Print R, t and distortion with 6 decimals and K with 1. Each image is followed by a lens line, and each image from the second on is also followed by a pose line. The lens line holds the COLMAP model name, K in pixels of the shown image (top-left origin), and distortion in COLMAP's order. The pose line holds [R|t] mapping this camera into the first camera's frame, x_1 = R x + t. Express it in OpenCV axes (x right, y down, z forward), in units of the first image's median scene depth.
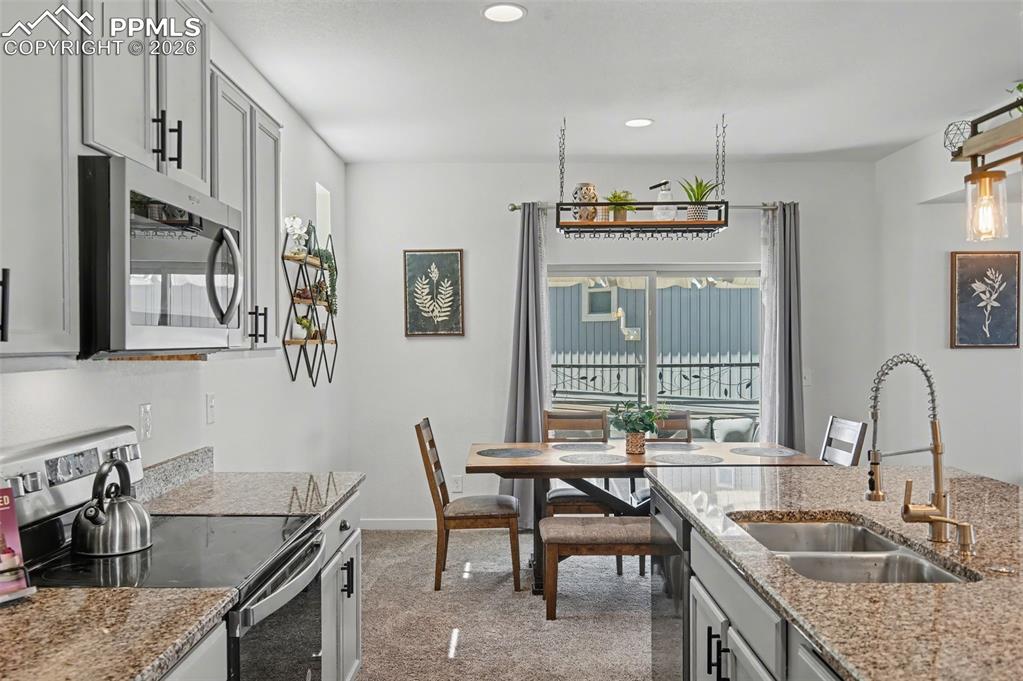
lens RADIAL K [[827.5, 0, 511.5], [0, 827.5, 340.5], [0, 0, 1]] dist [-0.003258, -0.003121]
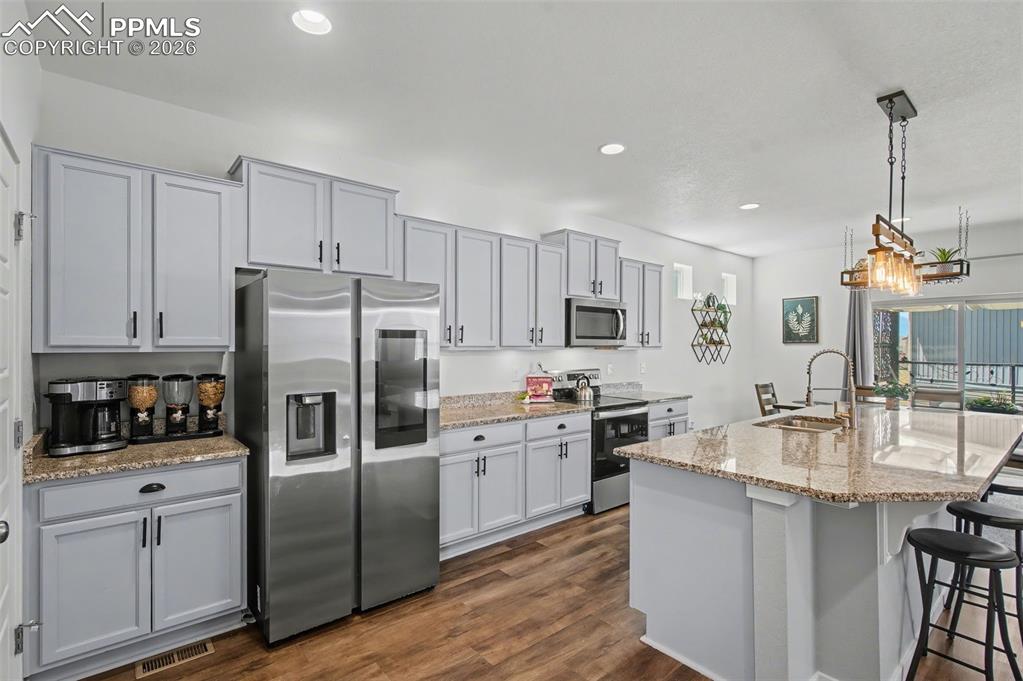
lens RADIAL K [[478.8, 0, 511.5], [0, 478.8, 340.5], [0, 0, 1]] dist [0.001807, 0.000309]
pose [[0.641441, -0.000263, -0.767172, 0.363158], [-0.007650, 0.999948, -0.006738, 0.001612], [0.767134, 0.010191, 0.641406, -0.236186]]
